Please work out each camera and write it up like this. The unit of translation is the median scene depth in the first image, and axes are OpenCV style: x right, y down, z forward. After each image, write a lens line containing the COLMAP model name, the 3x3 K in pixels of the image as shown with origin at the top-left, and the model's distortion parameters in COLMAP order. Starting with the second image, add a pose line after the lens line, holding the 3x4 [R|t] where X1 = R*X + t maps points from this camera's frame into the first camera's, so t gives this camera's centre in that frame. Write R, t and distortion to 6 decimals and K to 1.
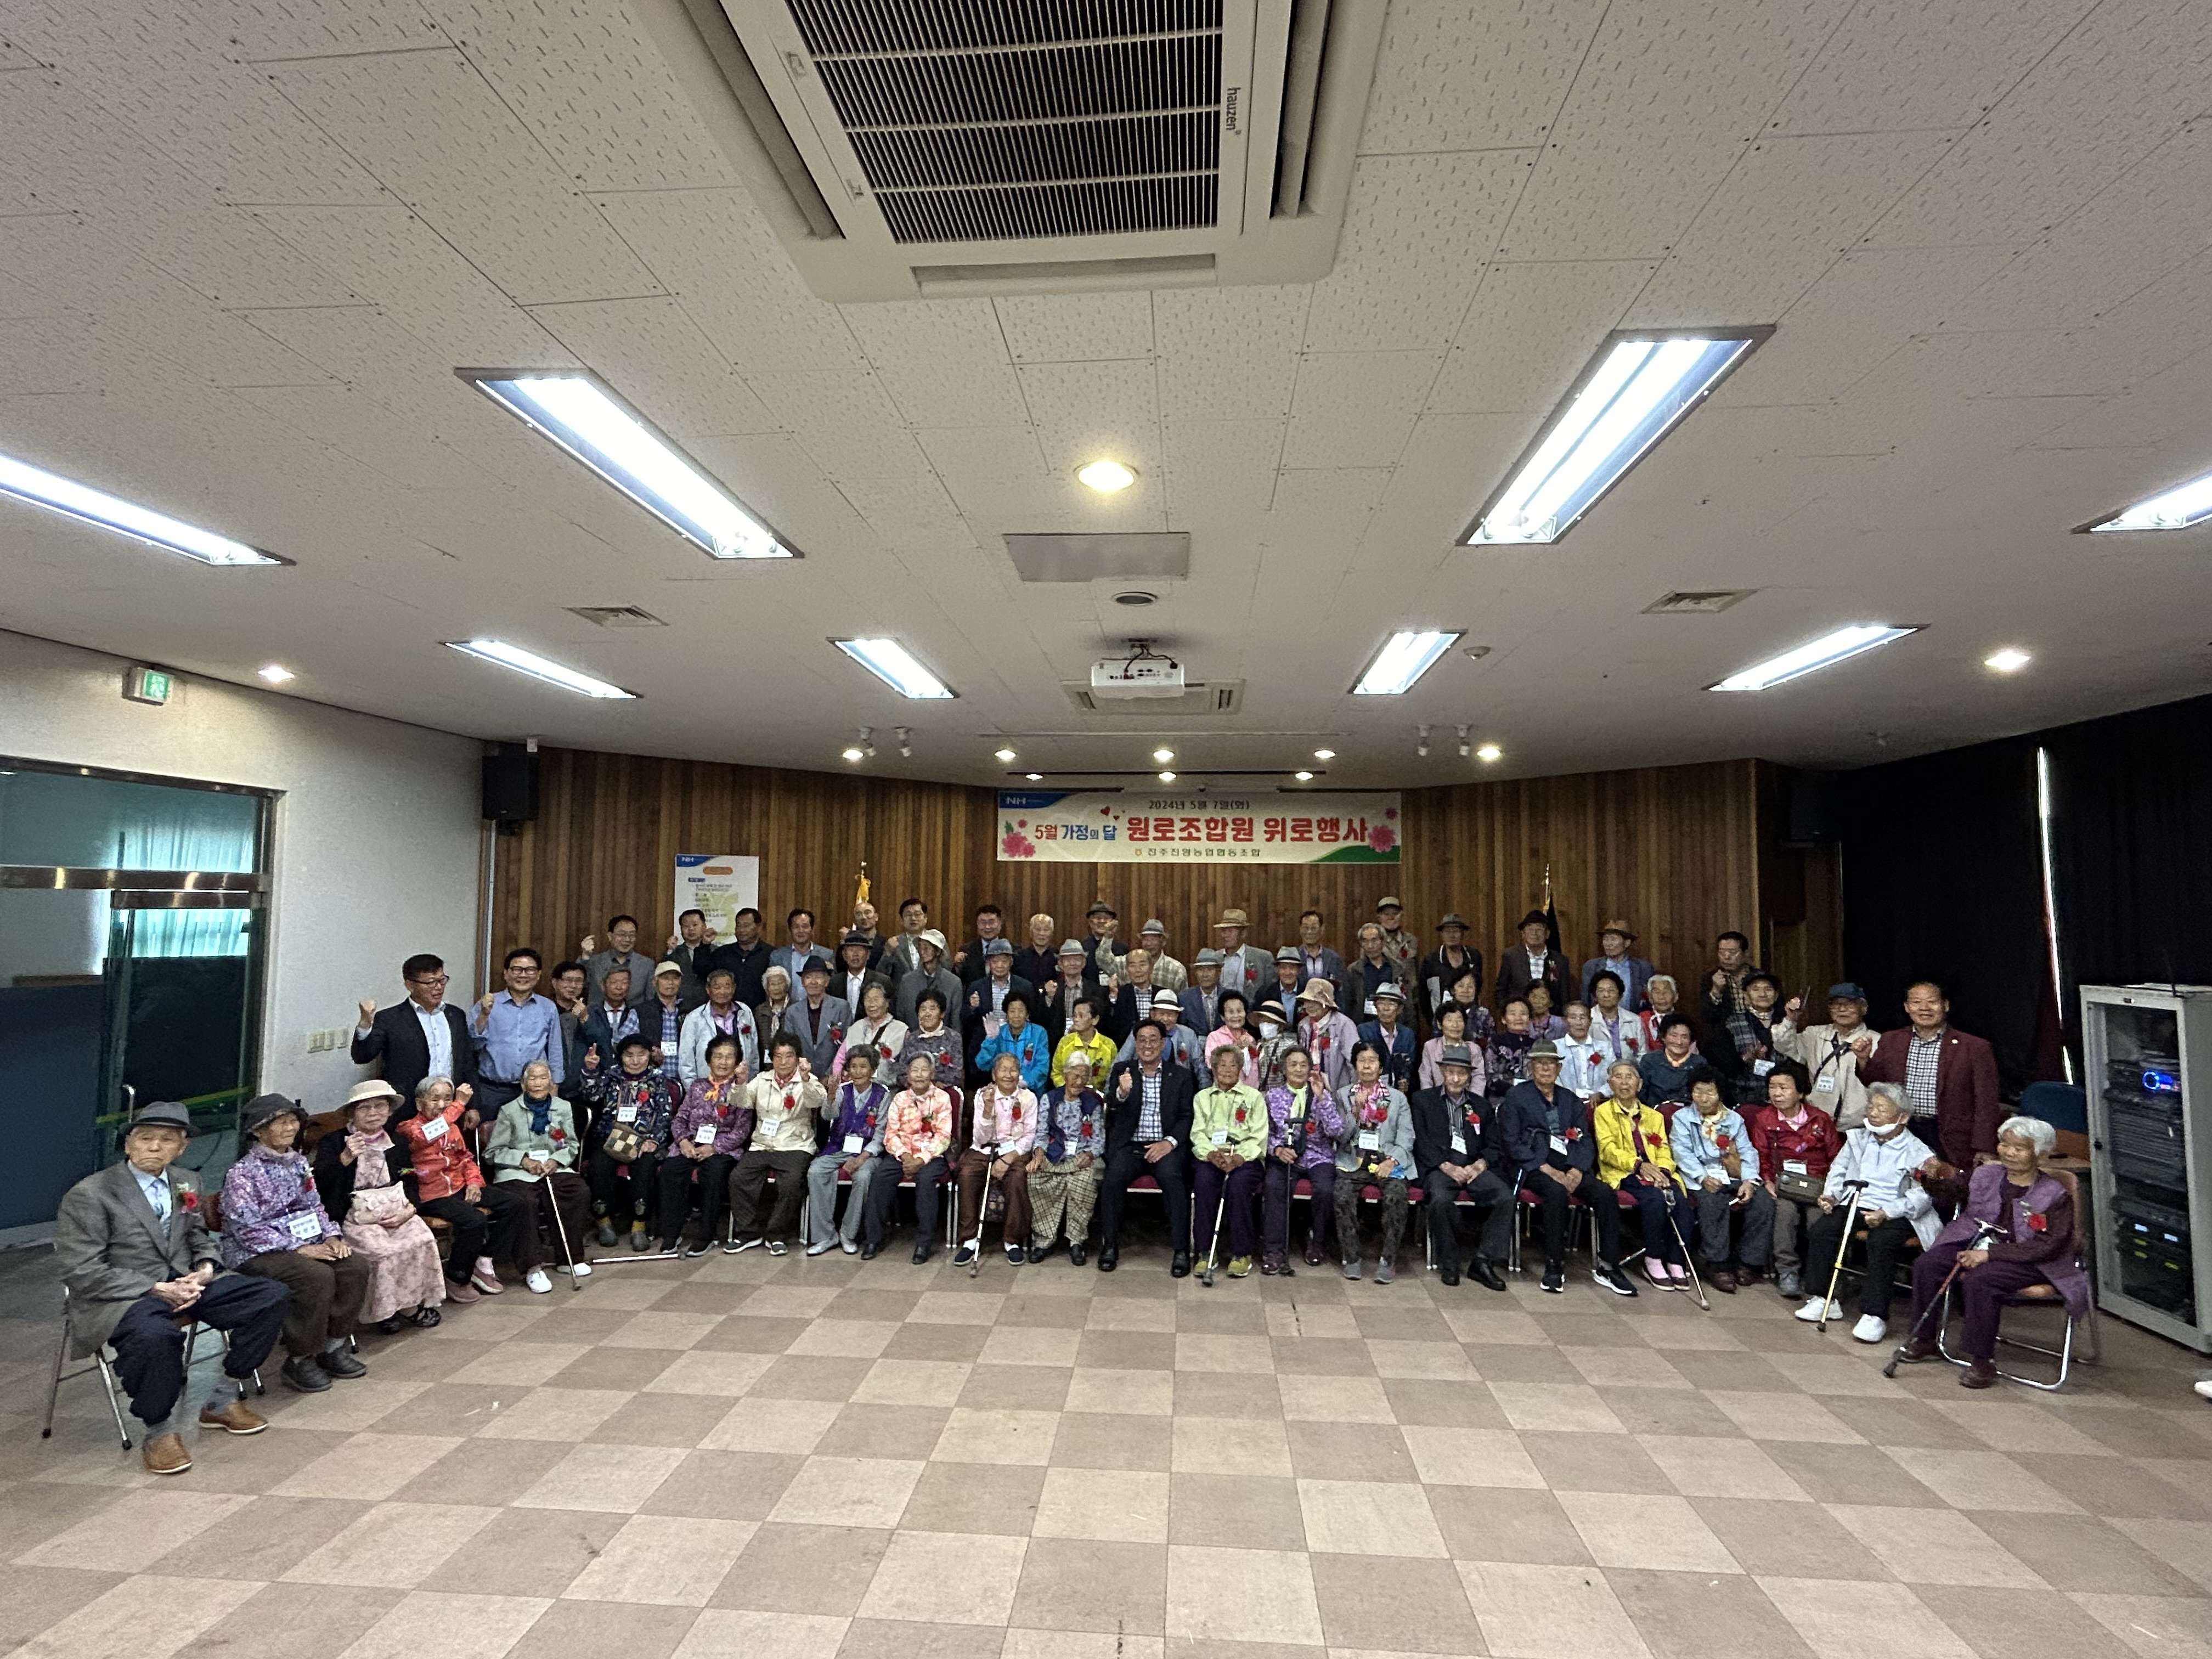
lens RADIAL K [[1070.1, 0, 1106.0], [0, 1070.1, 829.5], [0, 0, 1]] dist [0.002784, 0.000508]
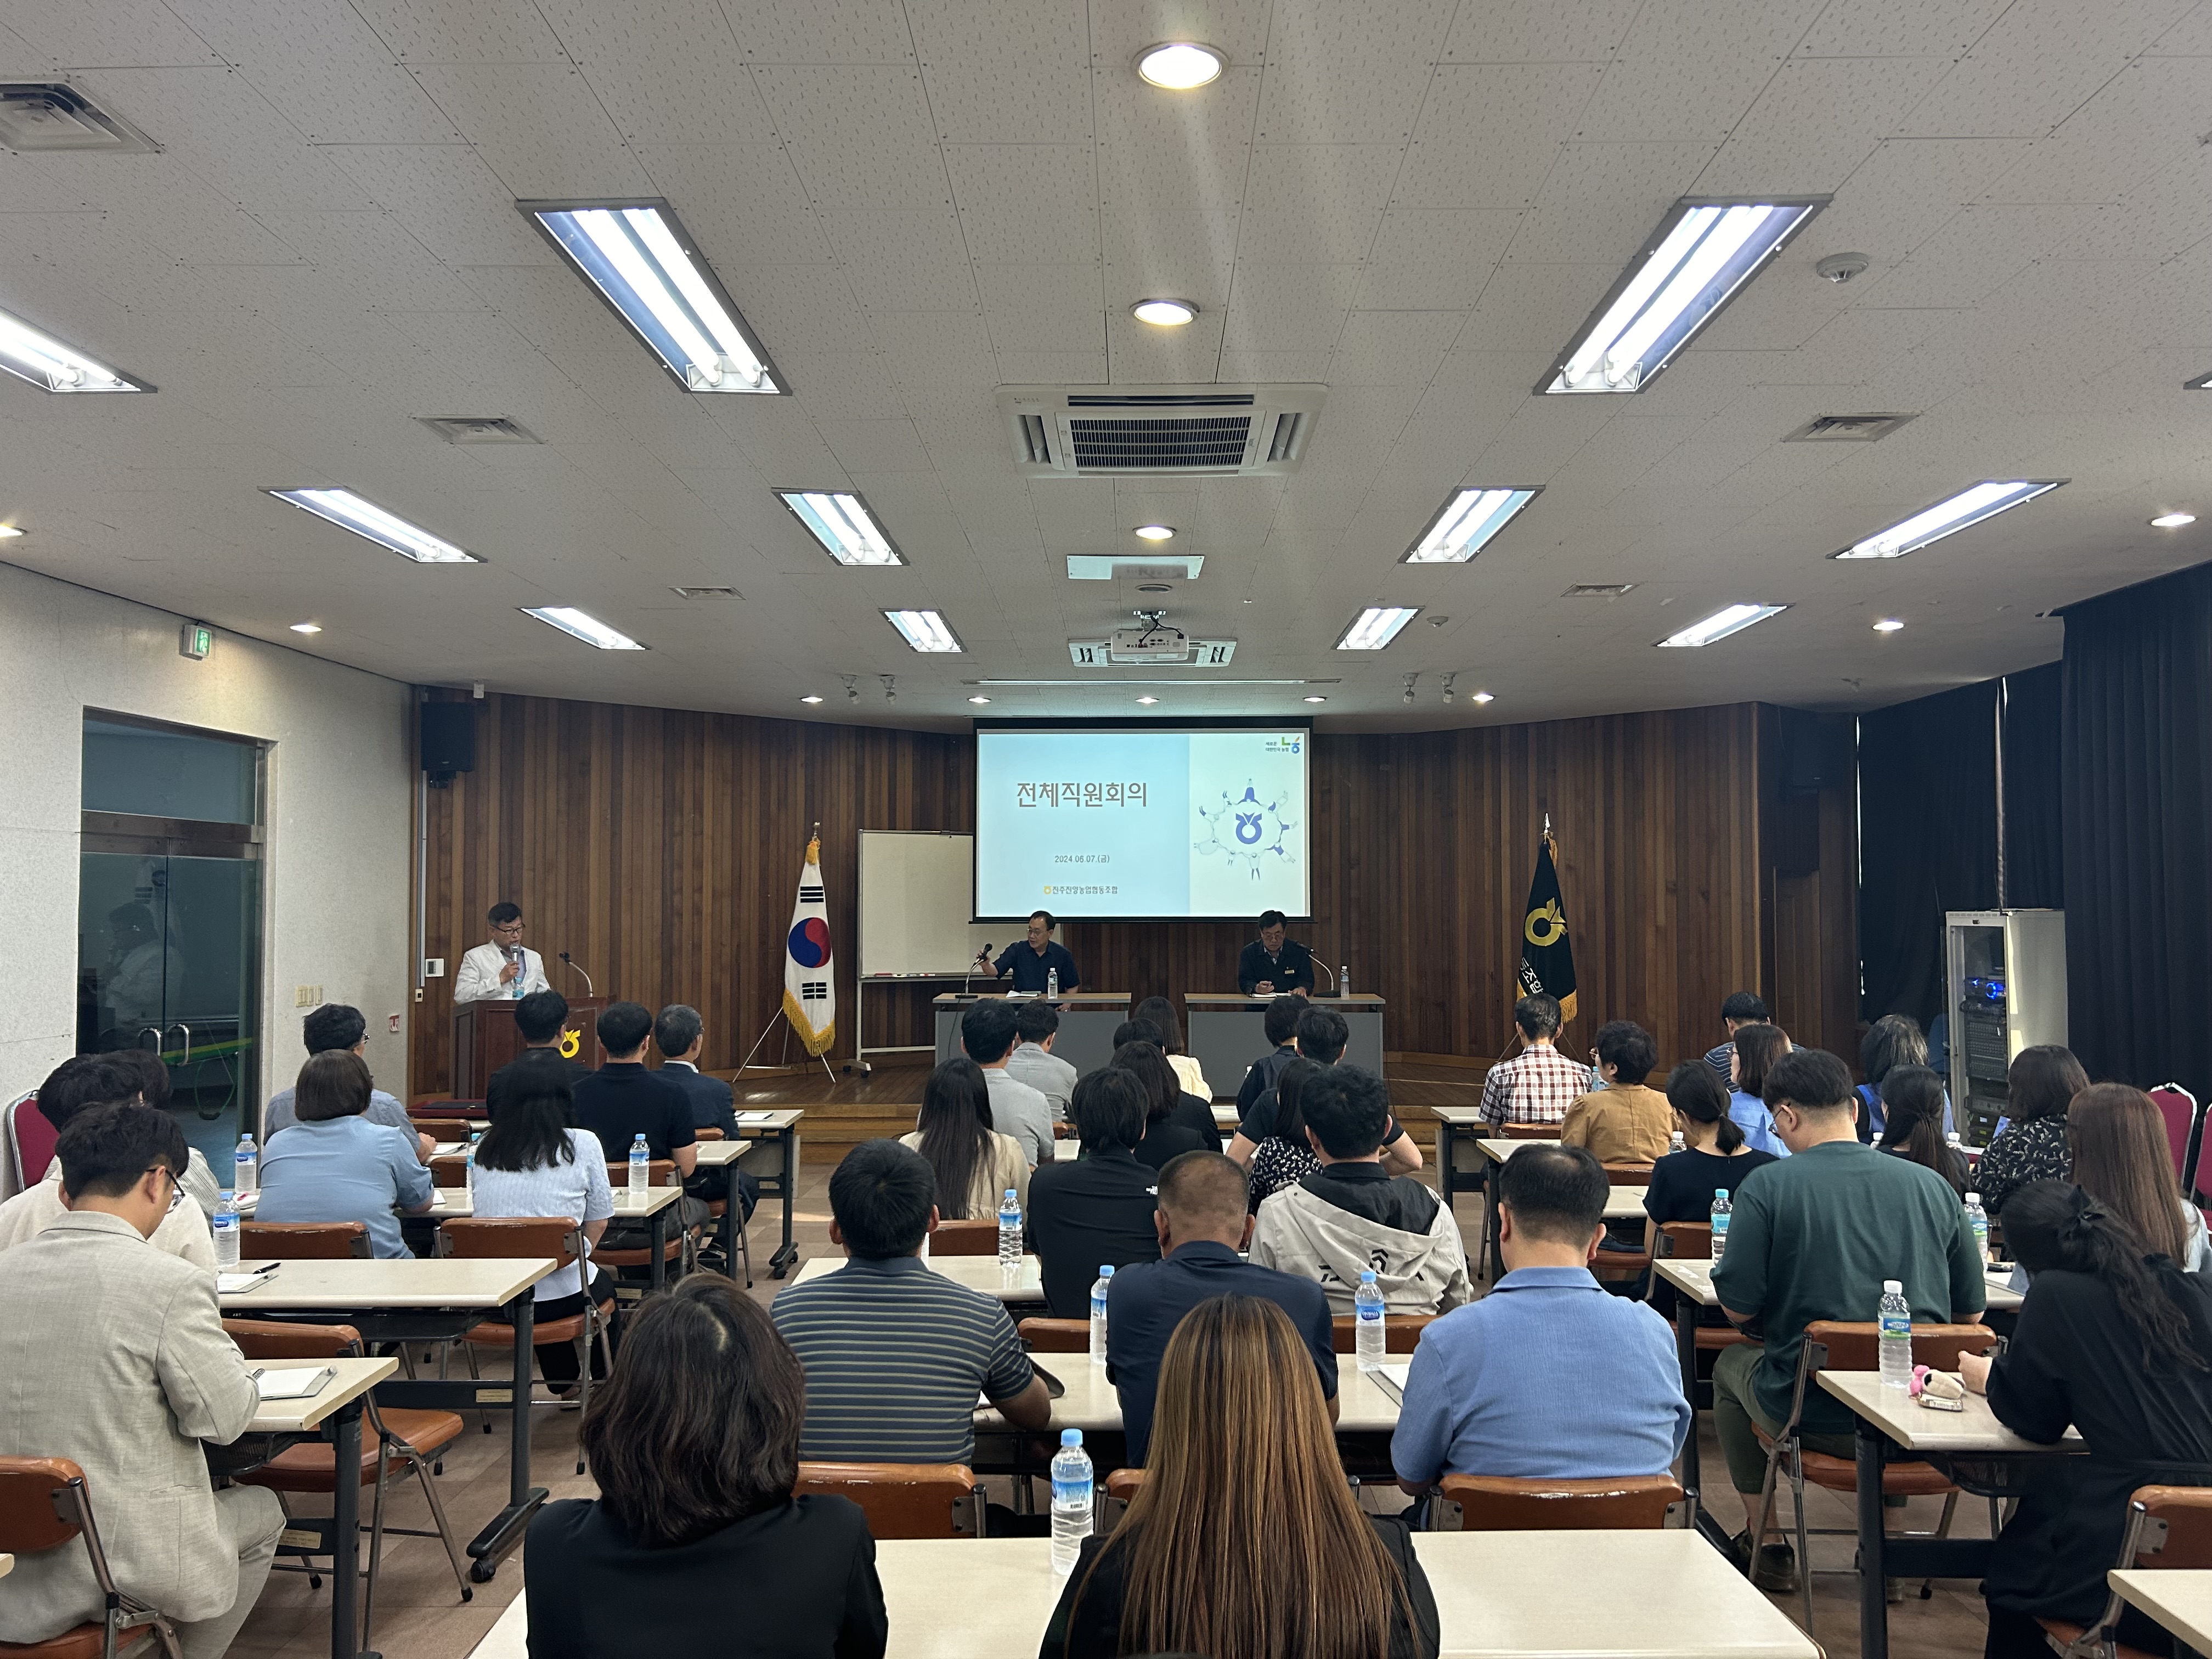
lens RADIAL K [[1697.5, 0, 1106.0], [0, 1697.5, 829.5], [0, 0, 1]] dist [0.069130, -0.001849]
pose [[0.997635, -0.007169, 0.068355, -0.086636], [0.005588, 0.999713, 0.023292, 0.009821], [-0.068502, -0.022855, 0.997389, -0.507757]]
